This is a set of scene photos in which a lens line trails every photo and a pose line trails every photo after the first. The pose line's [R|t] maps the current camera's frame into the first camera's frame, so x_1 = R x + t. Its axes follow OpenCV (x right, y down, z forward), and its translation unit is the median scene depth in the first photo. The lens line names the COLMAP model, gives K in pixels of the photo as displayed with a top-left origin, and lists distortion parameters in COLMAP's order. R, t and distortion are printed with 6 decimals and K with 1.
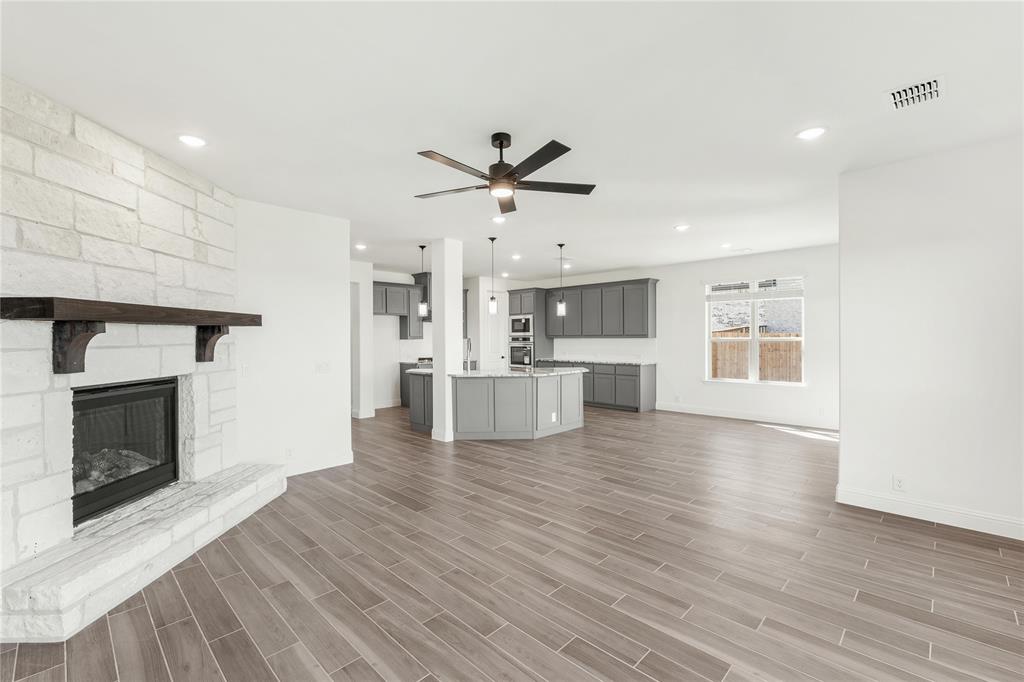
lens RADIAL K [[440.8, 0, 518.4], [0, 440.8, 342.3], [0, 0, 1]] dist [0.000432, -0.000101]
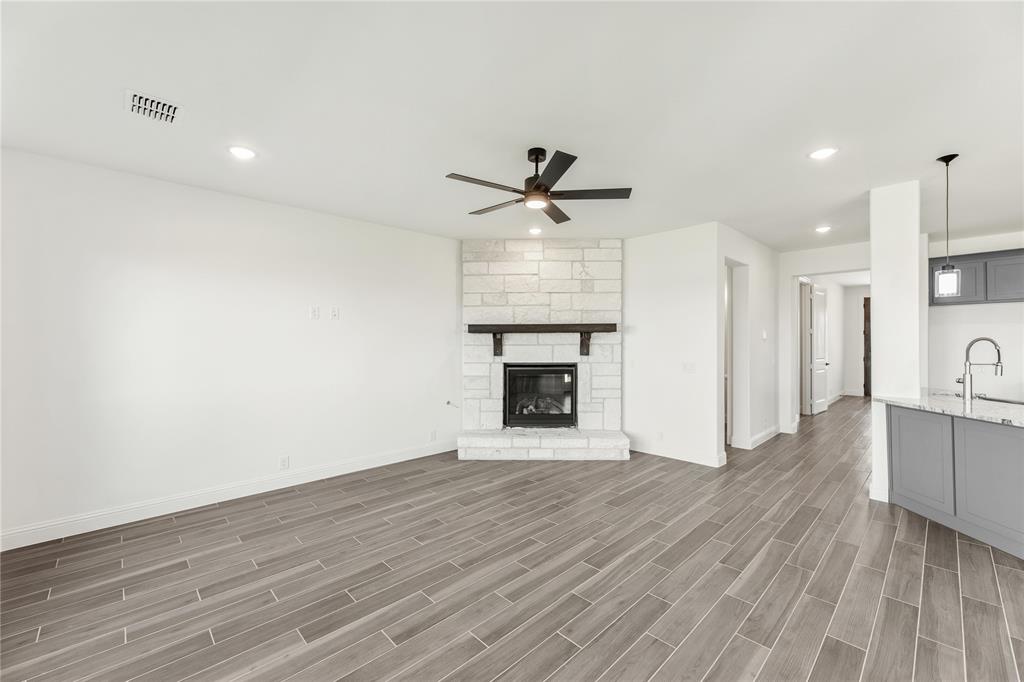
lens RADIAL K [[417.8, 0, 518.7], [0, 417.8, 337.5], [0, 0, 1]] dist [0.001981, -0.000017]
pose [[-0.029619, -0.001006, -0.999561, 0.913616], [-0.006495, 0.999979, -0.000814, -0.020301], [0.999540, 0.006468, -0.029625, 0.938813]]
